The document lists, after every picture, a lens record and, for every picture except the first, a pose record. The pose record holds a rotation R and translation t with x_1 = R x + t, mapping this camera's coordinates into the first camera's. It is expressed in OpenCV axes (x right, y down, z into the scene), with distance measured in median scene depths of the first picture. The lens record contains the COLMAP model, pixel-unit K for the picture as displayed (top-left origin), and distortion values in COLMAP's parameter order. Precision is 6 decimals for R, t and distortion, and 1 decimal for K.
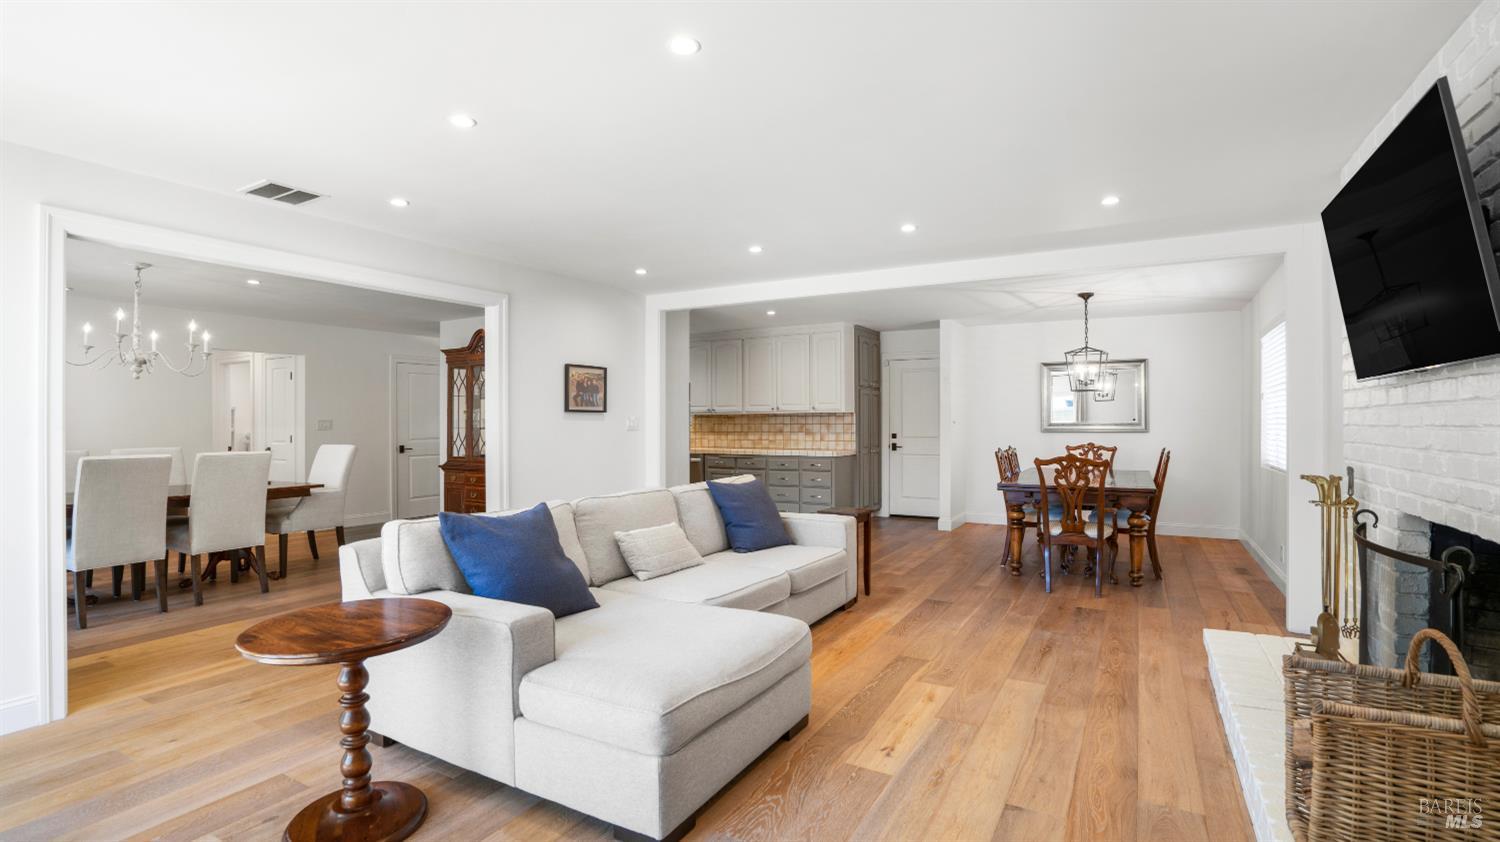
lens RADIAL K [[698.0, 0, 758.7], [0, 698.0, 417.6], [0, 0, 1]] dist [-0.043999, 0.010109]
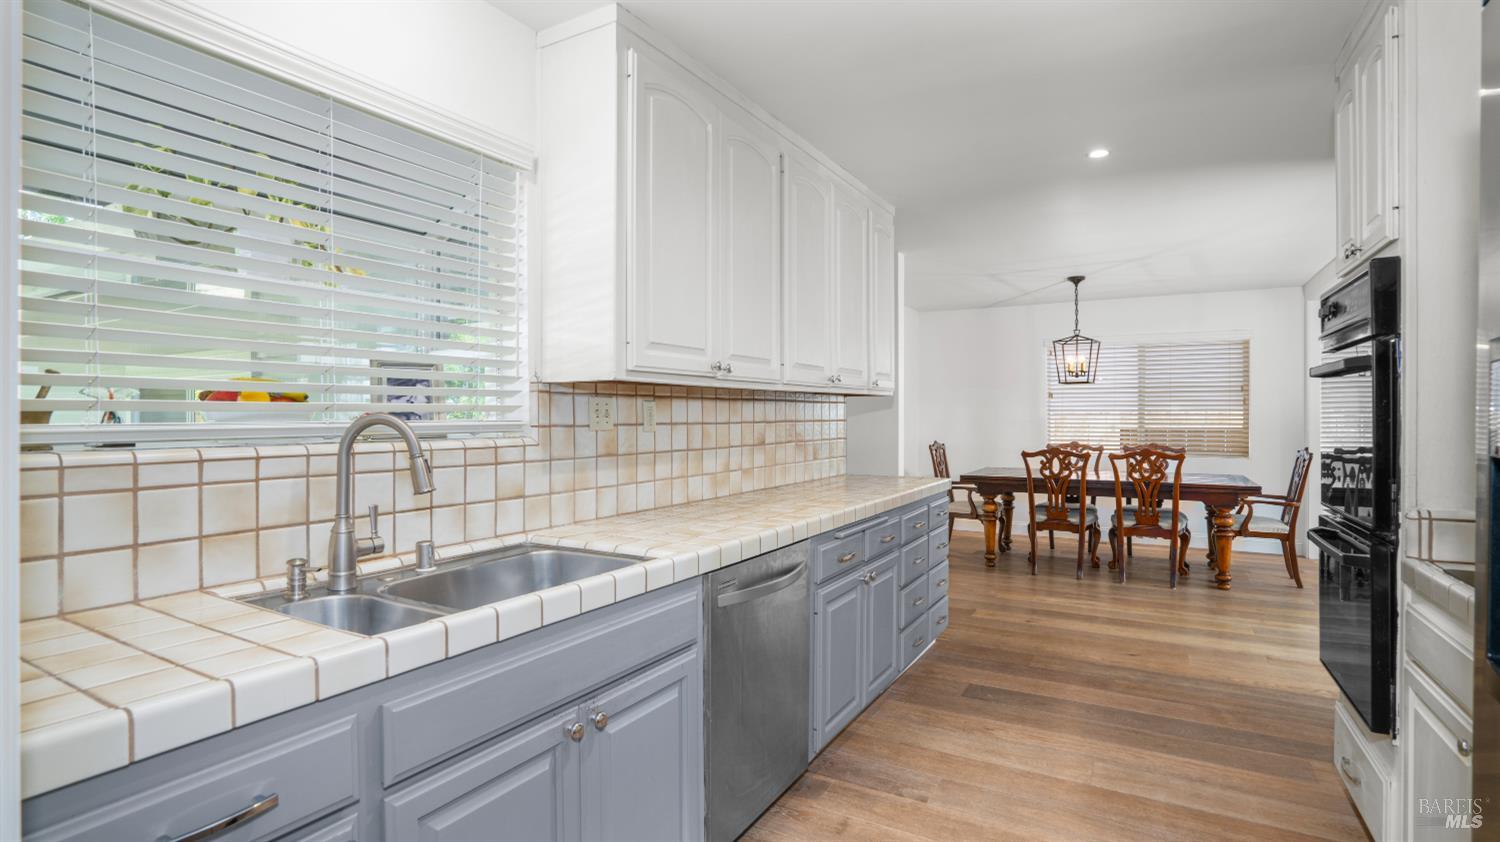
lens RADIAL K [[698.0, 0, 755.8], [0, 698.0, 429.4], [0, 0, 1]] dist [-0.043999, 0.010109]
pose [[0.032839, -0.017548, 0.999307, -0.398793], [-0.006697, 0.999820, 0.017777, 0.008489], [-0.999438, -0.007277, 0.032716, 1.202264]]
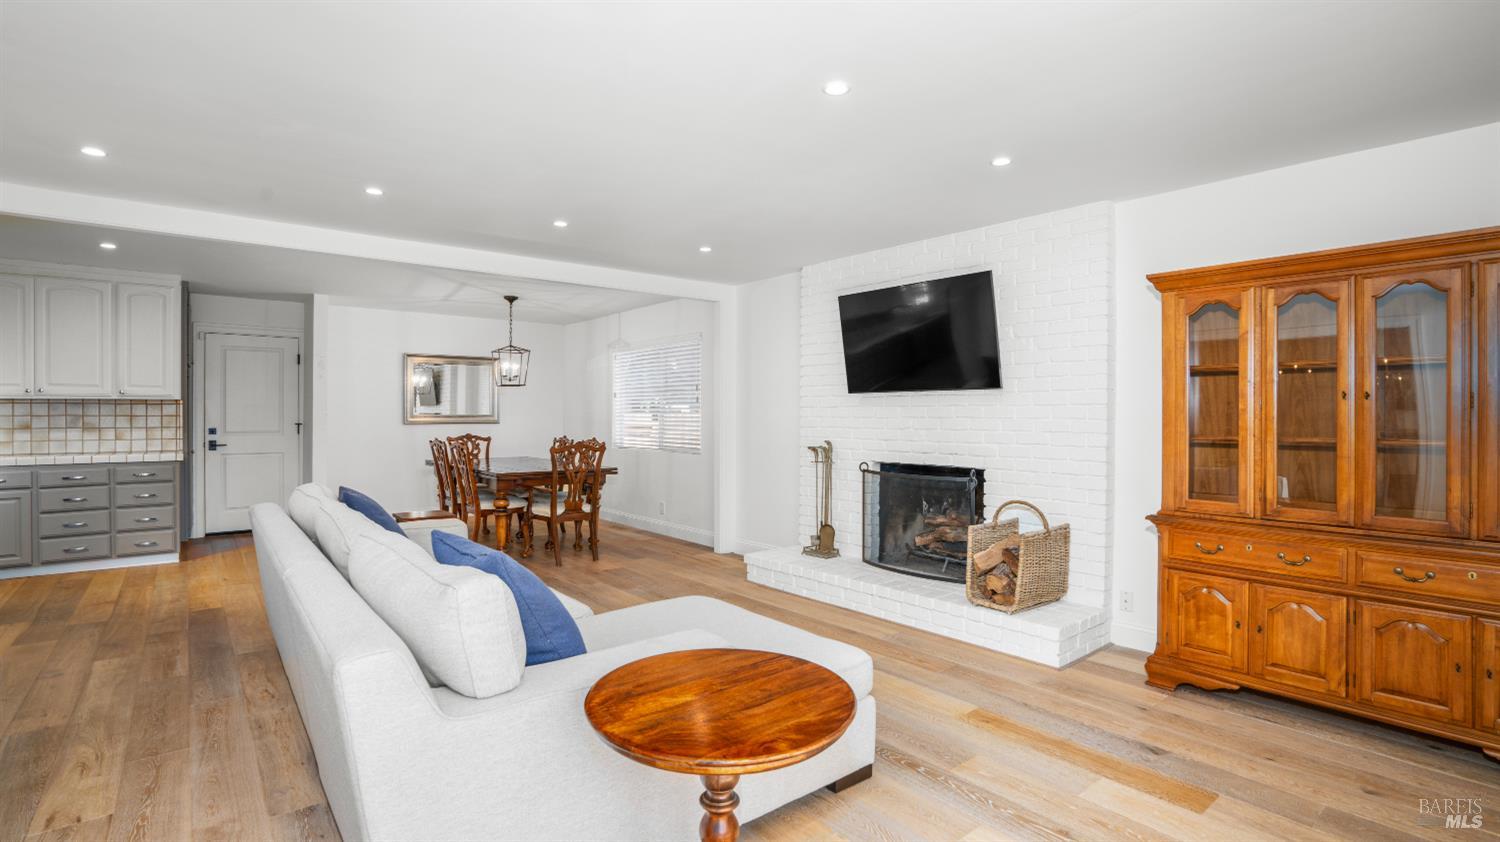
lens RADIAL K [[698.0, 0, 753.0], [0, 698.0, 418.3], [0, 0, 1]] dist [-0.043999, 0.010109]
pose [[0.363112, -0.002475, 0.931742, -0.356654], [-0.009859, 0.999930, 0.006499, 0.001738], [-0.931693, -0.011546, 0.363062, 0.205787]]
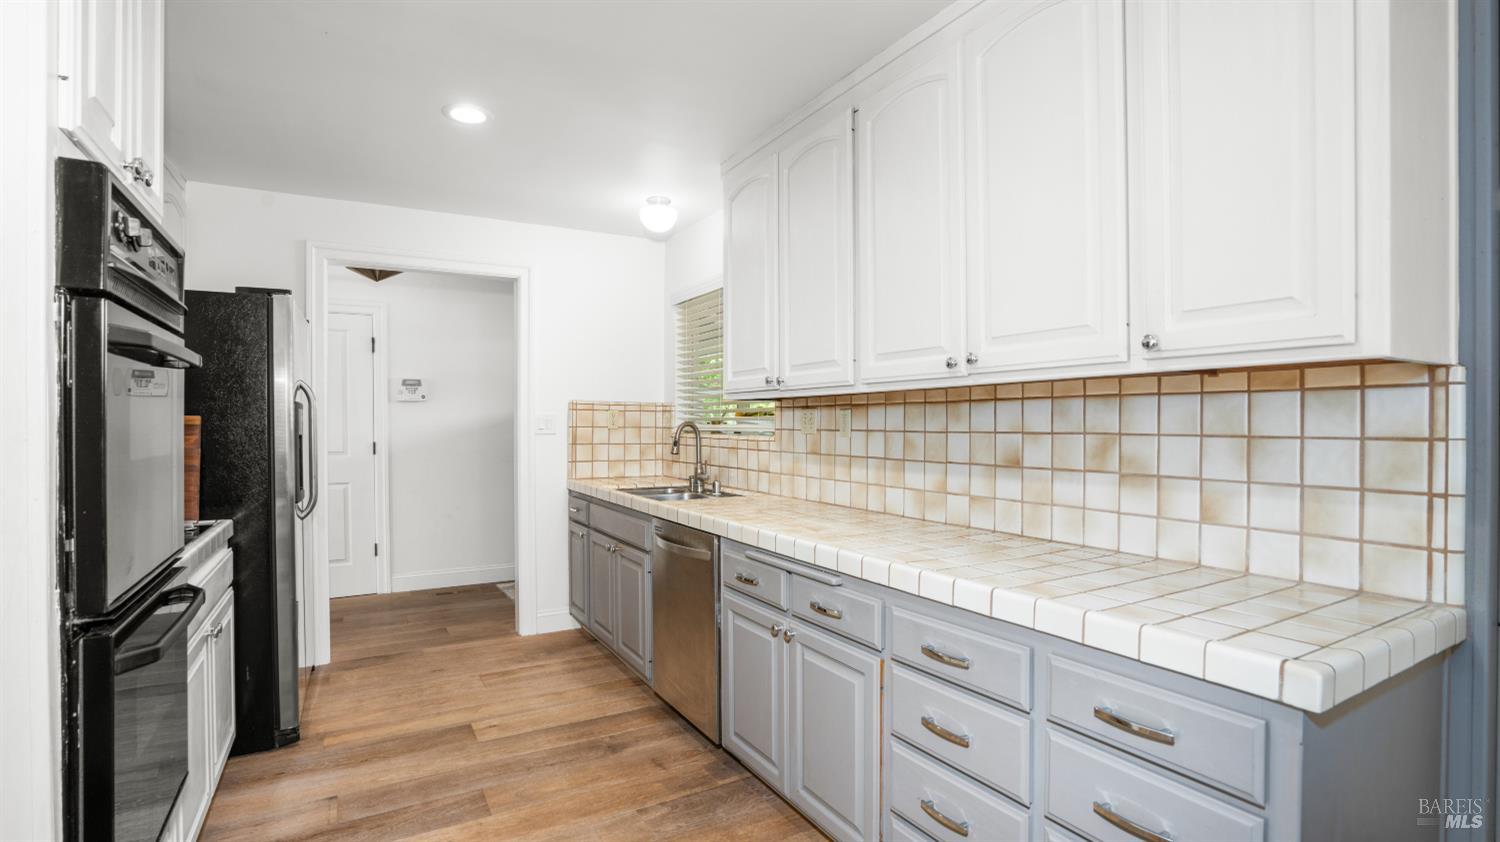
lens RADIAL K [[698.0, 0, 743.1], [0, 698.0, 429.1], [0, 0, 1]] dist [-0.043999, 0.010109]
pose [[0.847854, 0.008934, -0.530155, 0.095480], [-0.000596, 0.999873, 0.015896, 0.005467], [0.530230, -0.013161, 0.847752, 0.910511]]
